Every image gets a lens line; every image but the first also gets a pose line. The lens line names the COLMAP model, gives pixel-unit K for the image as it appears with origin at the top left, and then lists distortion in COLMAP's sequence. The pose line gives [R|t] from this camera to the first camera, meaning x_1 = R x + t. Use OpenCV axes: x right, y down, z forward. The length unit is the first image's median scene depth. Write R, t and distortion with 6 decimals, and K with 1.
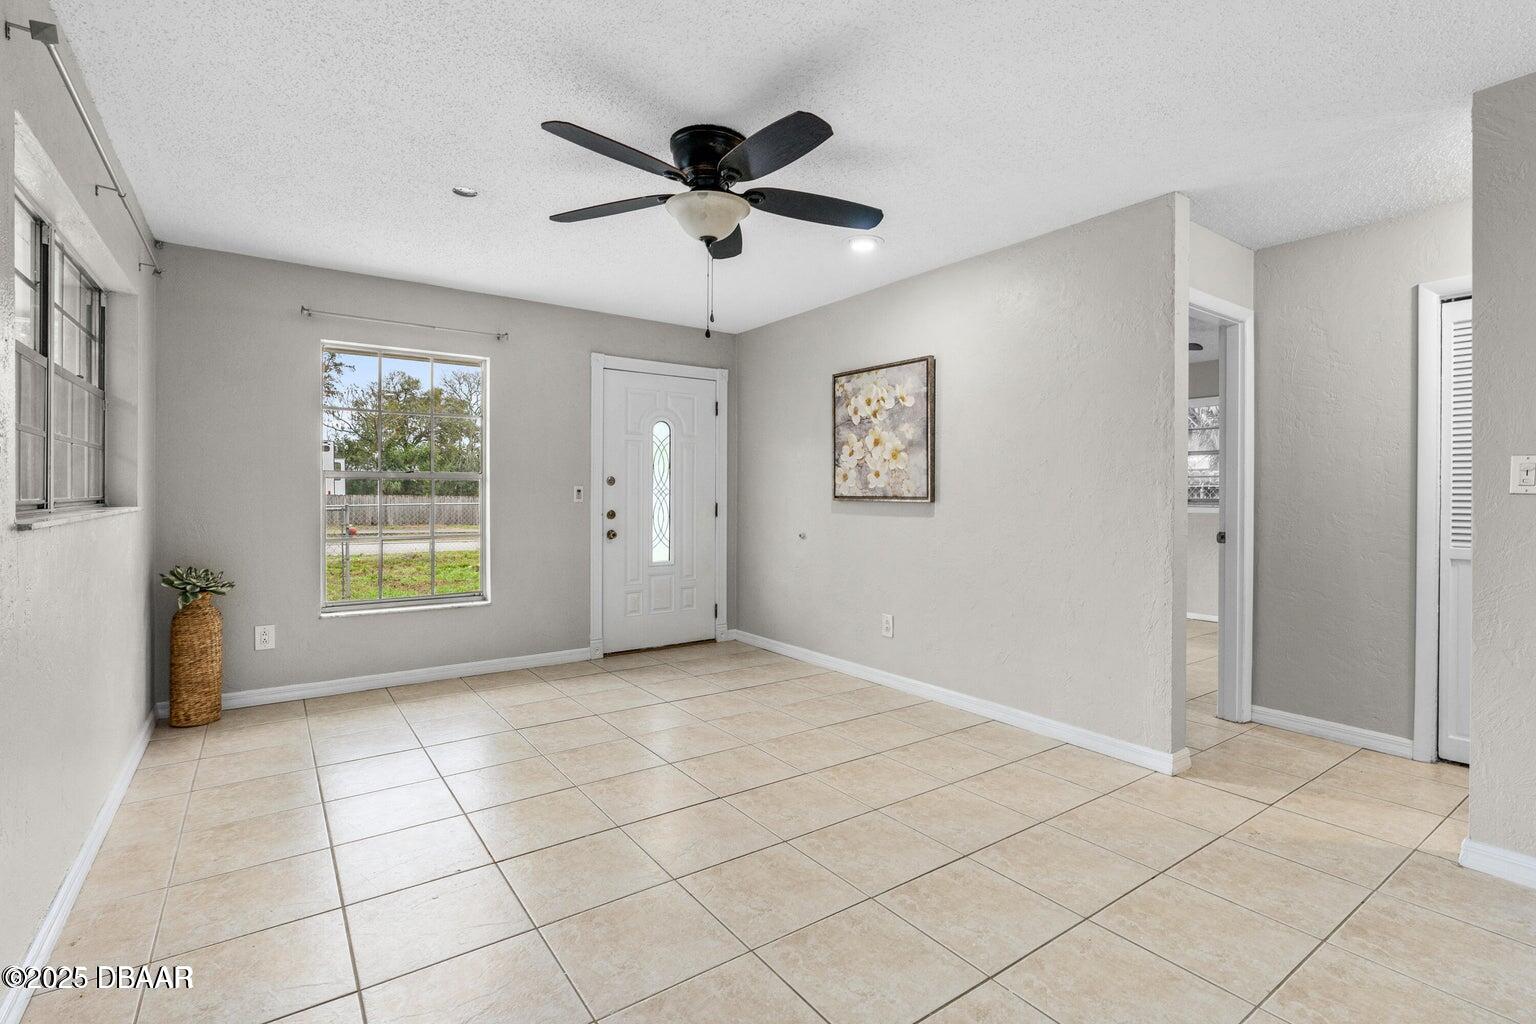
lens RADIAL K [[704.7, 0, 768.0], [0, 704.7, 498.7], [0, 0, 1]] dist [-0.007838, -0.000111]
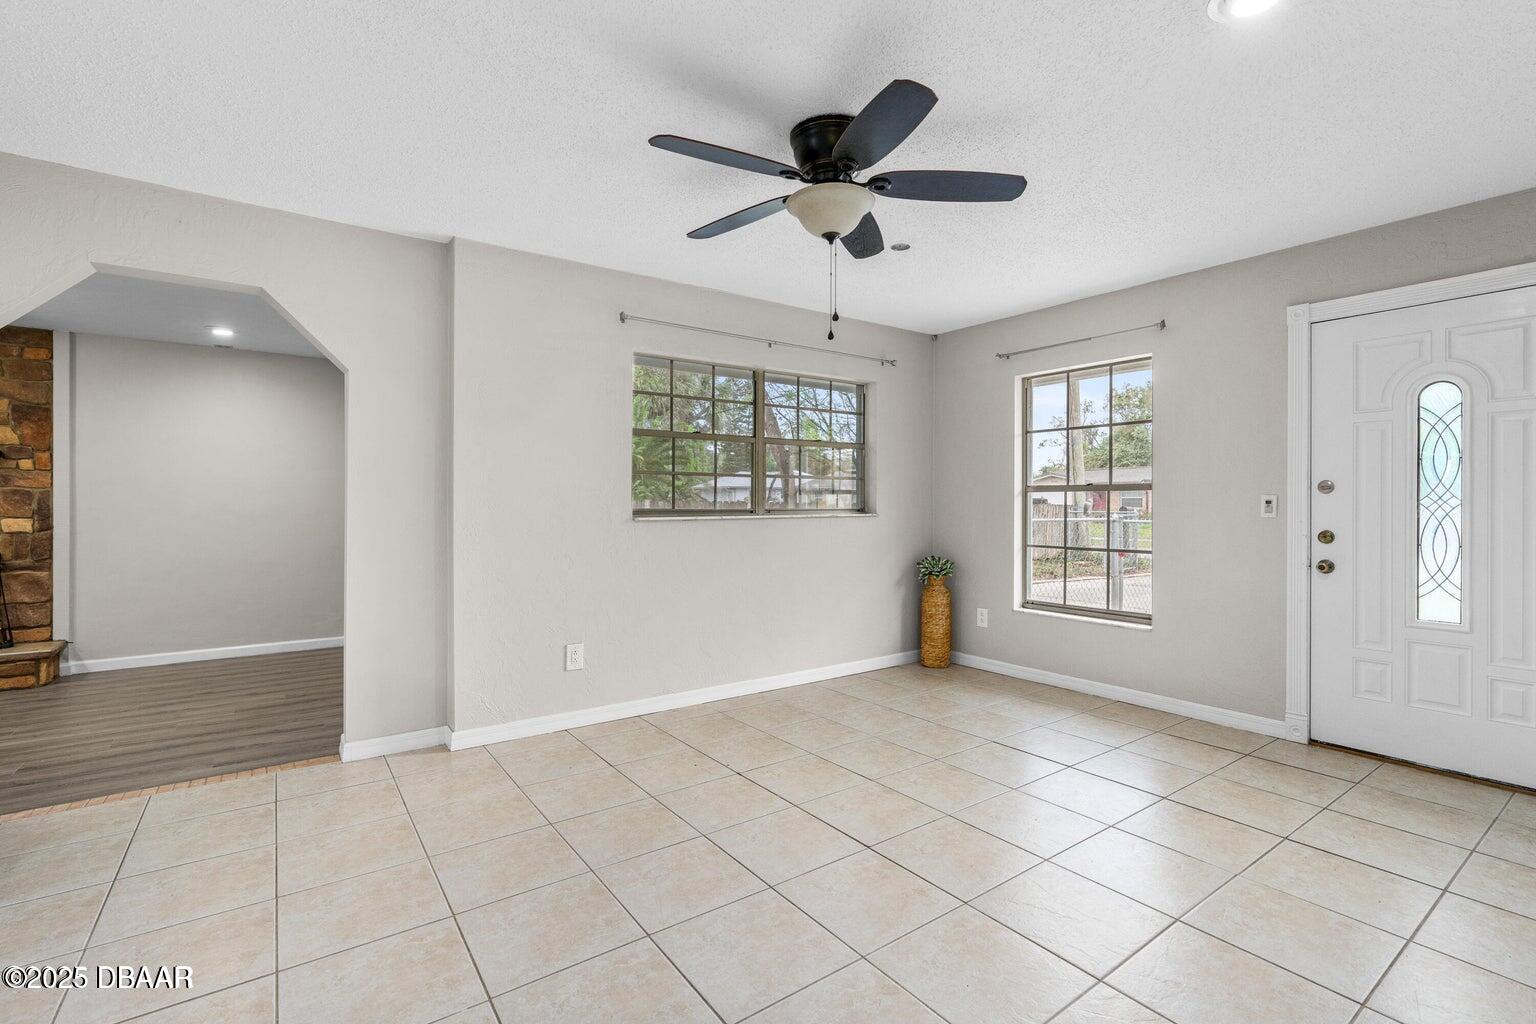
lens RADIAL K [[704.7, 0, 772.9], [0, 704.7, 503.7], [0, 0, 1]] dist [-0.007838, -0.000111]
pose [[0.013830, -0.003358, -0.999899, 0.444266], [-0.010492, 0.999939, -0.003503, -0.001237], [0.999849, 0.010539, 0.013794, 0.470780]]
